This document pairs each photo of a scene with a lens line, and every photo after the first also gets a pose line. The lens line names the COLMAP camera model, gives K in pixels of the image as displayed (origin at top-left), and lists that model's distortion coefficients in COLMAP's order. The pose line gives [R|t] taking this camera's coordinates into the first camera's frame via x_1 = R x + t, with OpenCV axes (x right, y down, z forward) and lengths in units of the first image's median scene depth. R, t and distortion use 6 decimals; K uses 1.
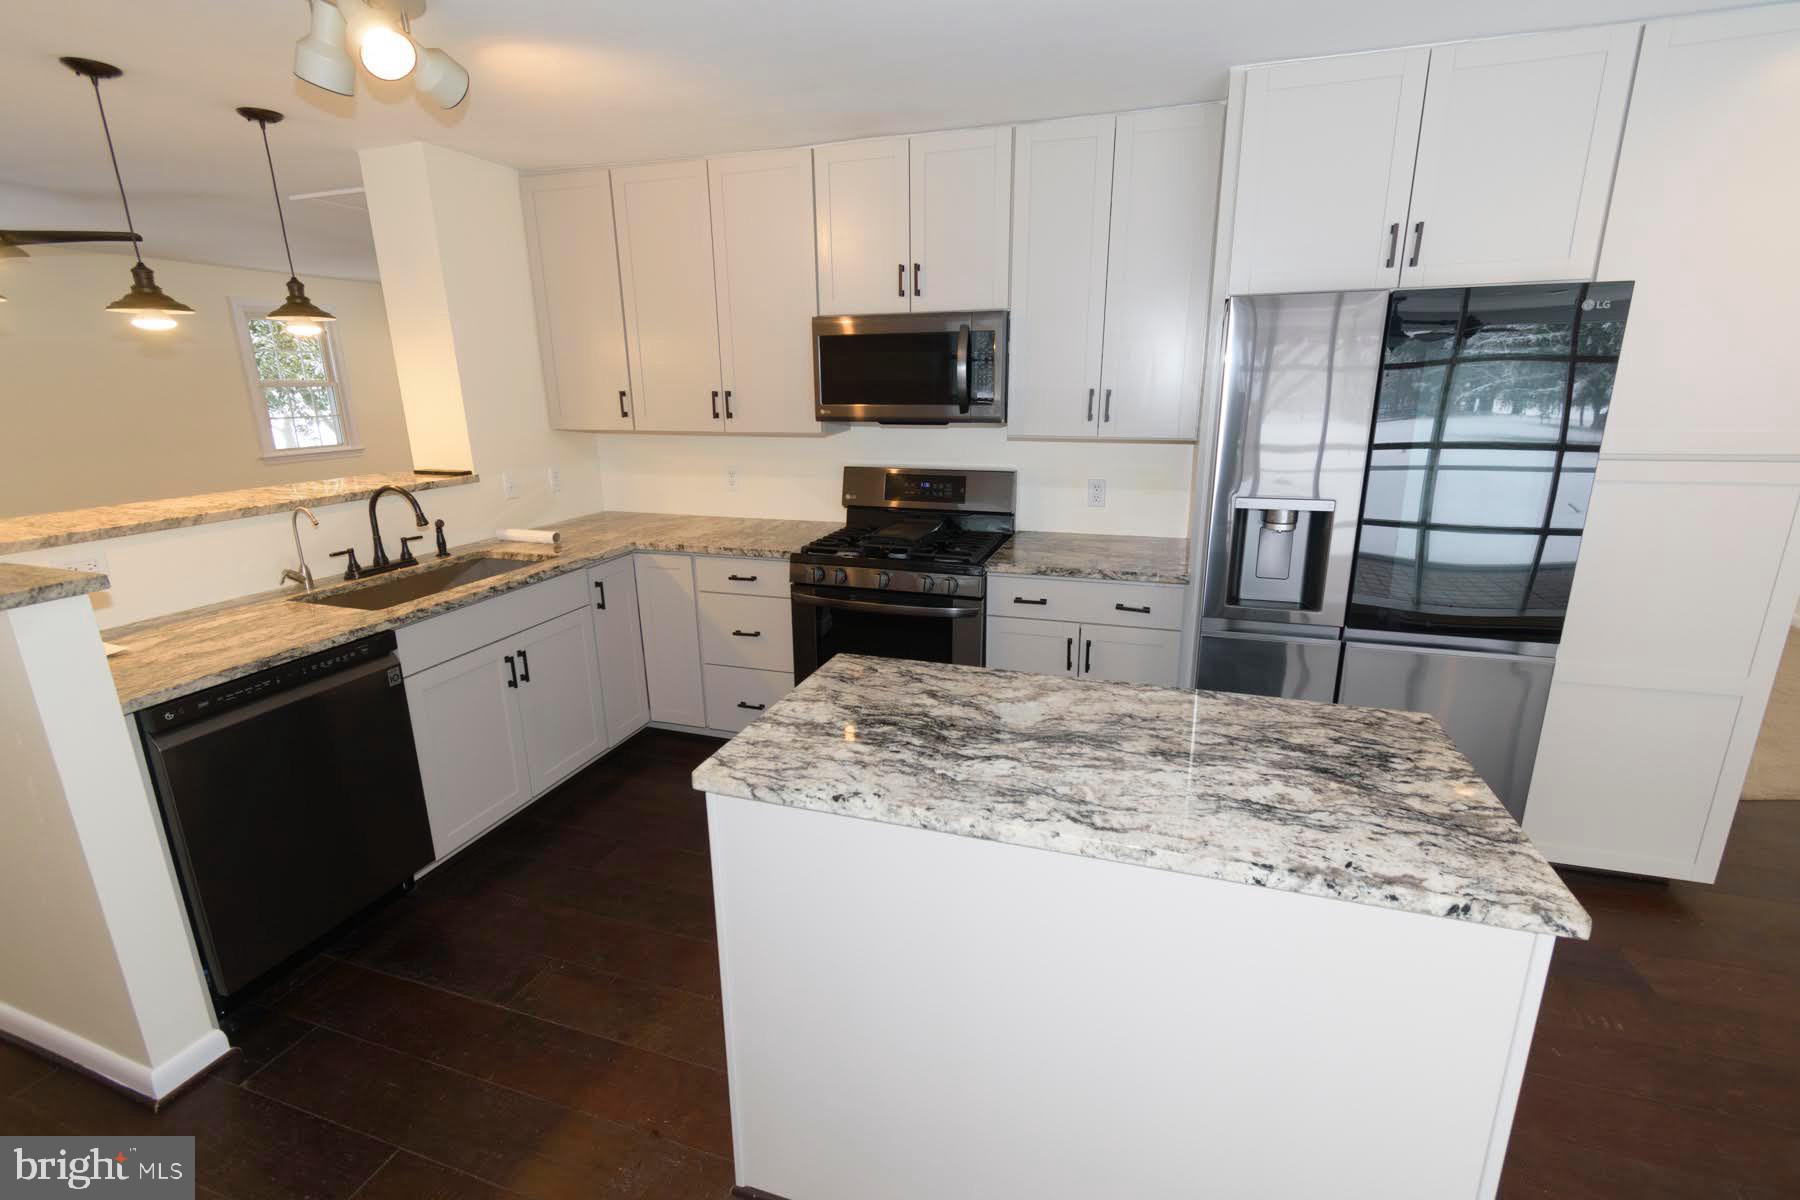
lens RADIAL K [[793.1, 0, 900.0], [0, 793.1, 600.0], [0, 0, 1]] dist [0.000743, -0.000058]
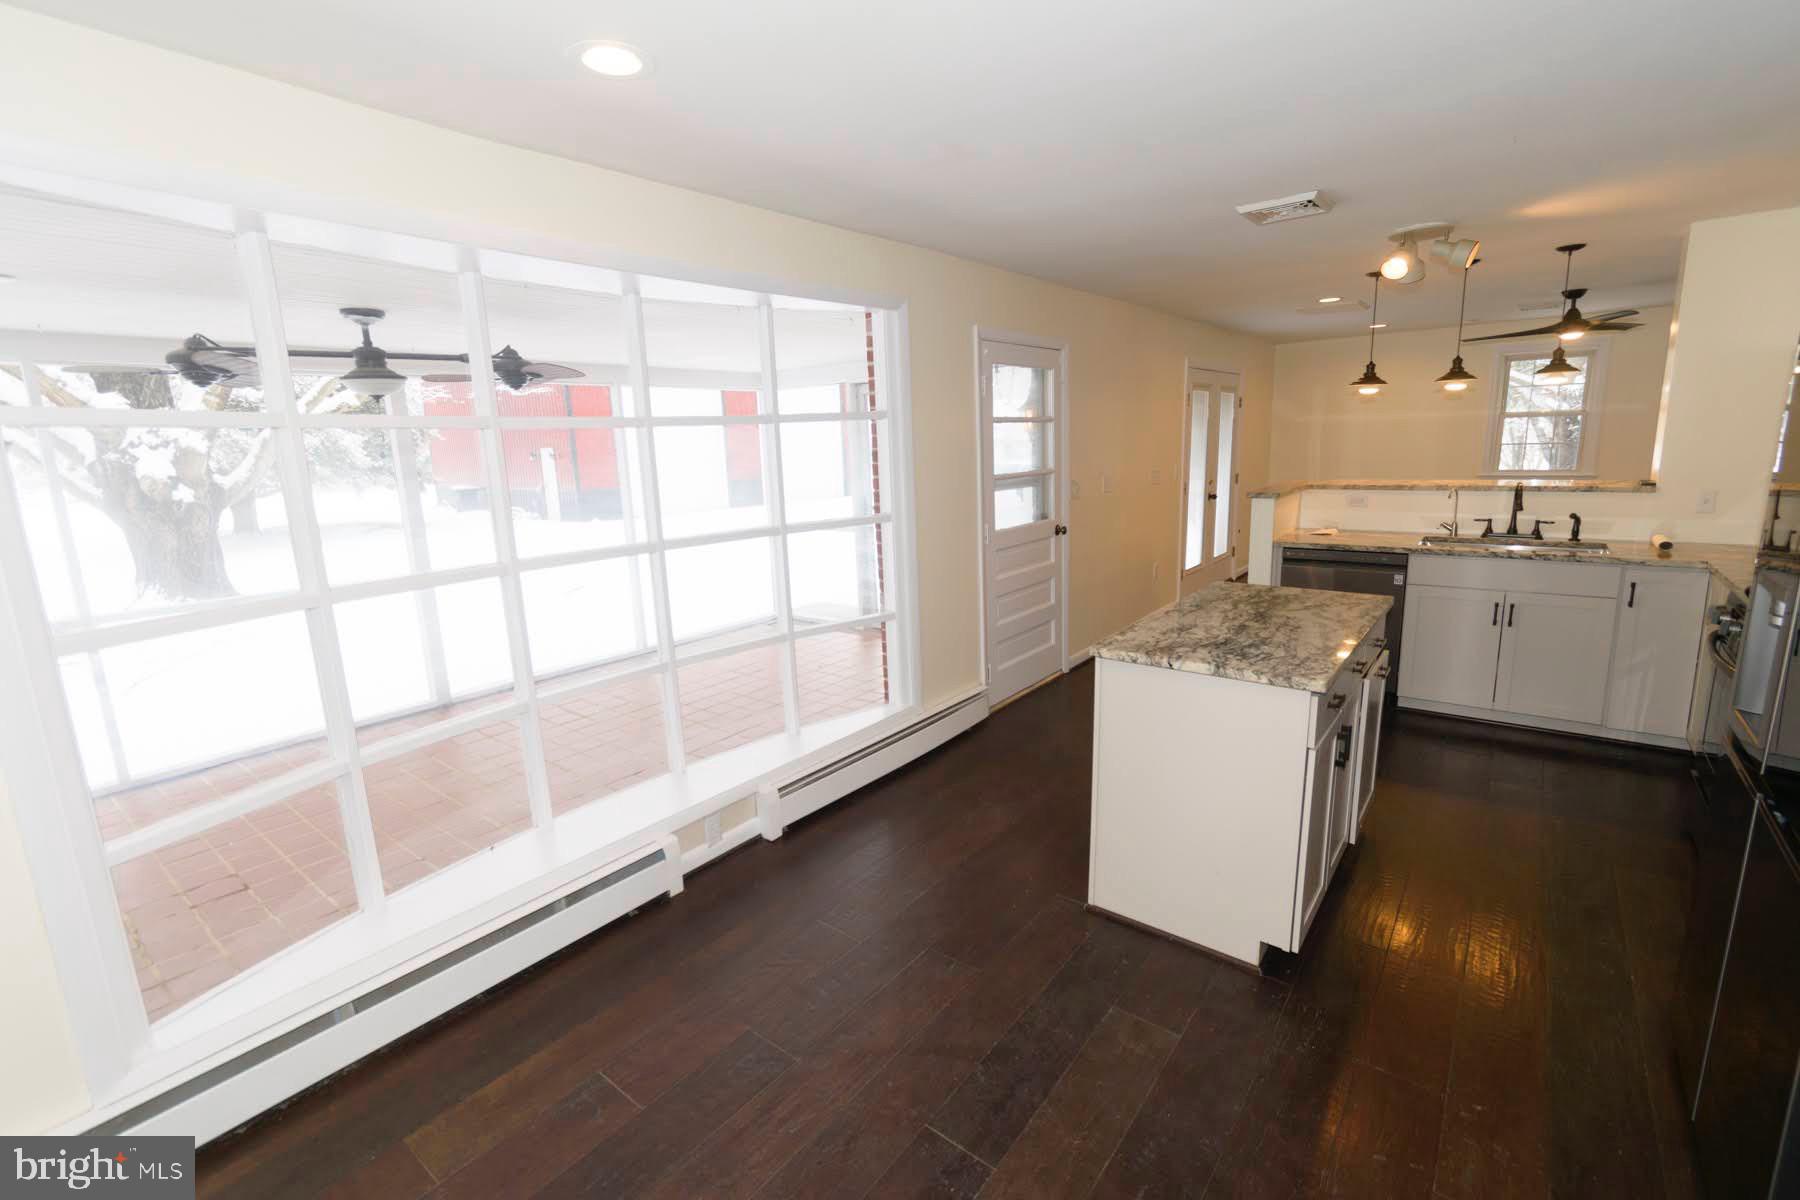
lens RADIAL K [[793.1, 0, 900.0], [0, 793.1, 600.0], [0, 0, 1]] dist [0.000743, -0.000058]
pose [[-0.340755, 0.211974, -0.915944, 1.179849], [-0.214143, 0.931142, 0.295158, -0.125579], [0.915439, 0.296719, -0.271899, 0.378224]]
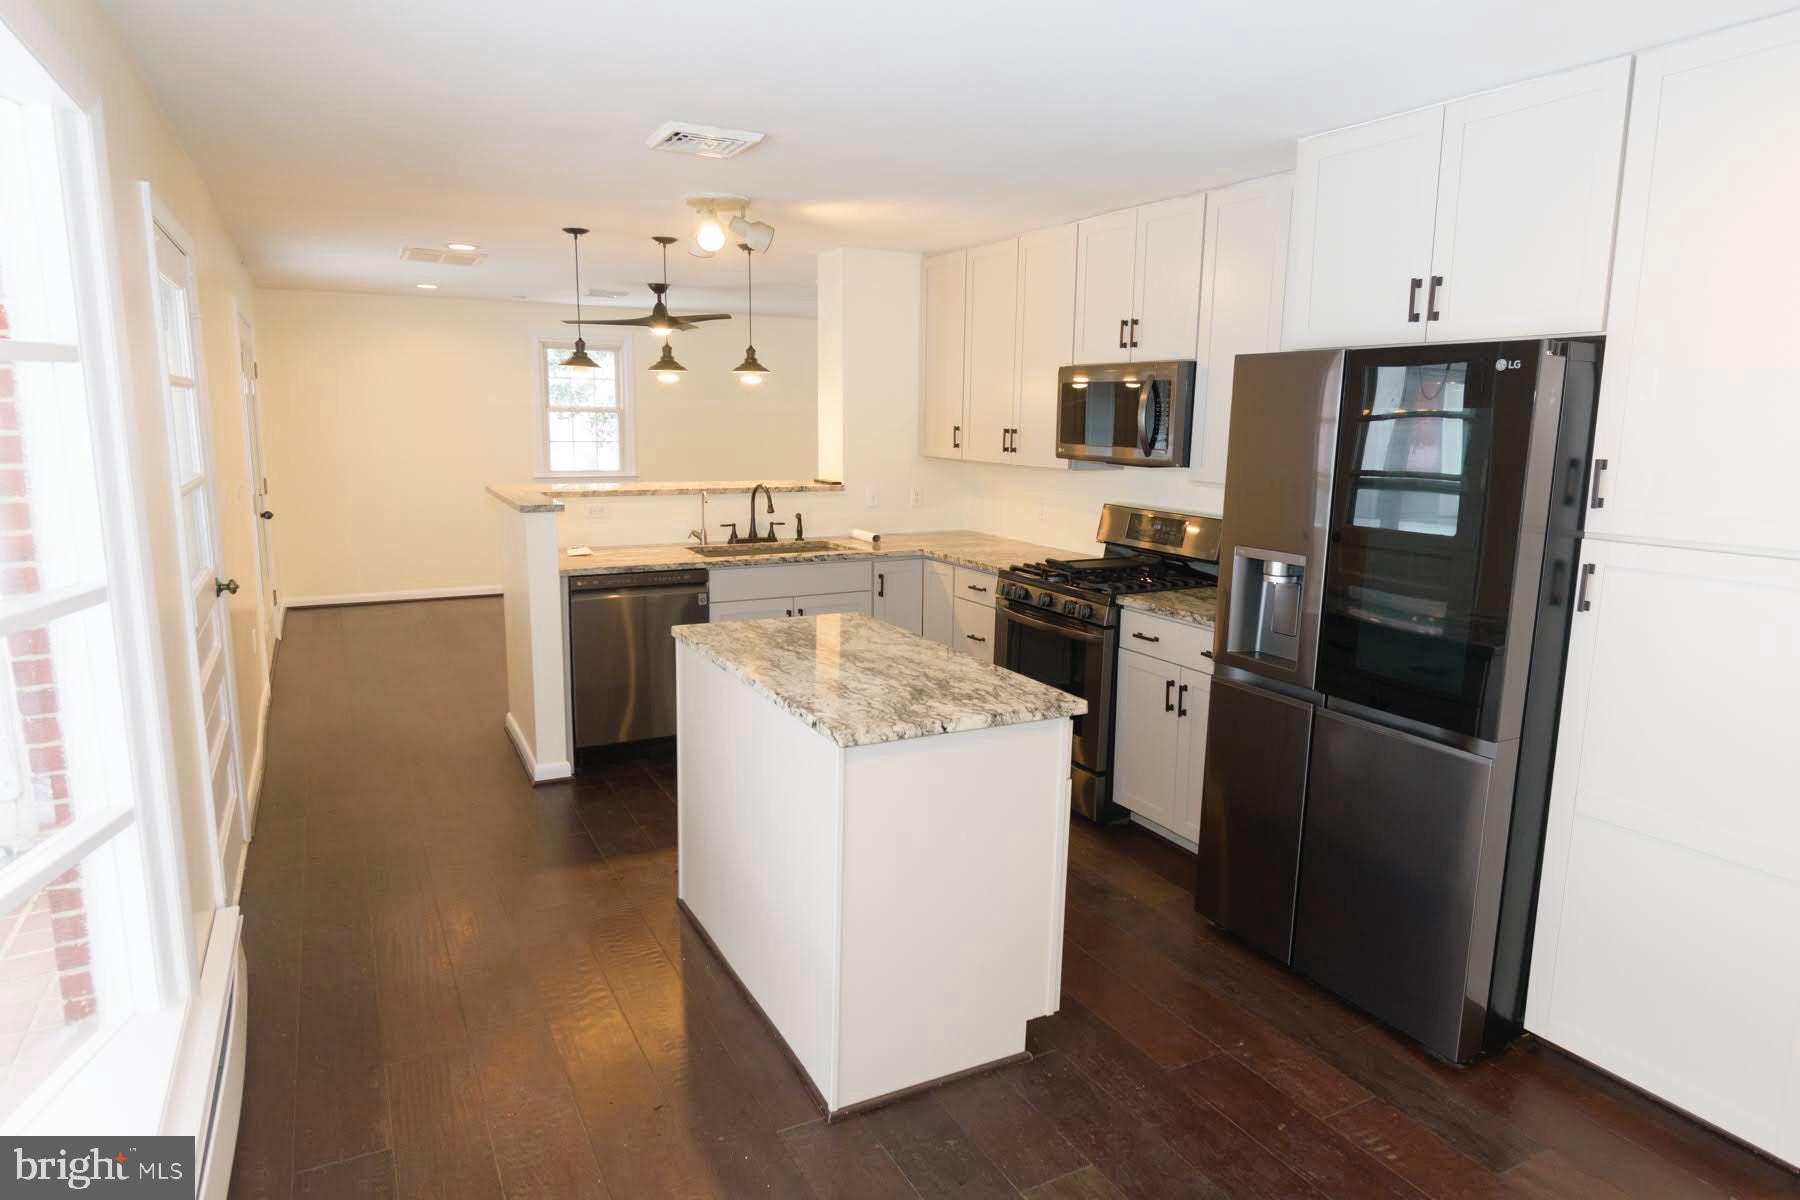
lens RADIAL K [[1059.3, 0, 892.6], [0, 1059.3, 610.6], [0, 0, 1]] dist [-0.001072, -0.000408]
pose [[0.720305, 0.148425, -0.677592, 0.863825], [-0.207744, 0.978161, -0.006576, 0.045287], [0.661818, 0.145503, 0.735409, -0.233829]]
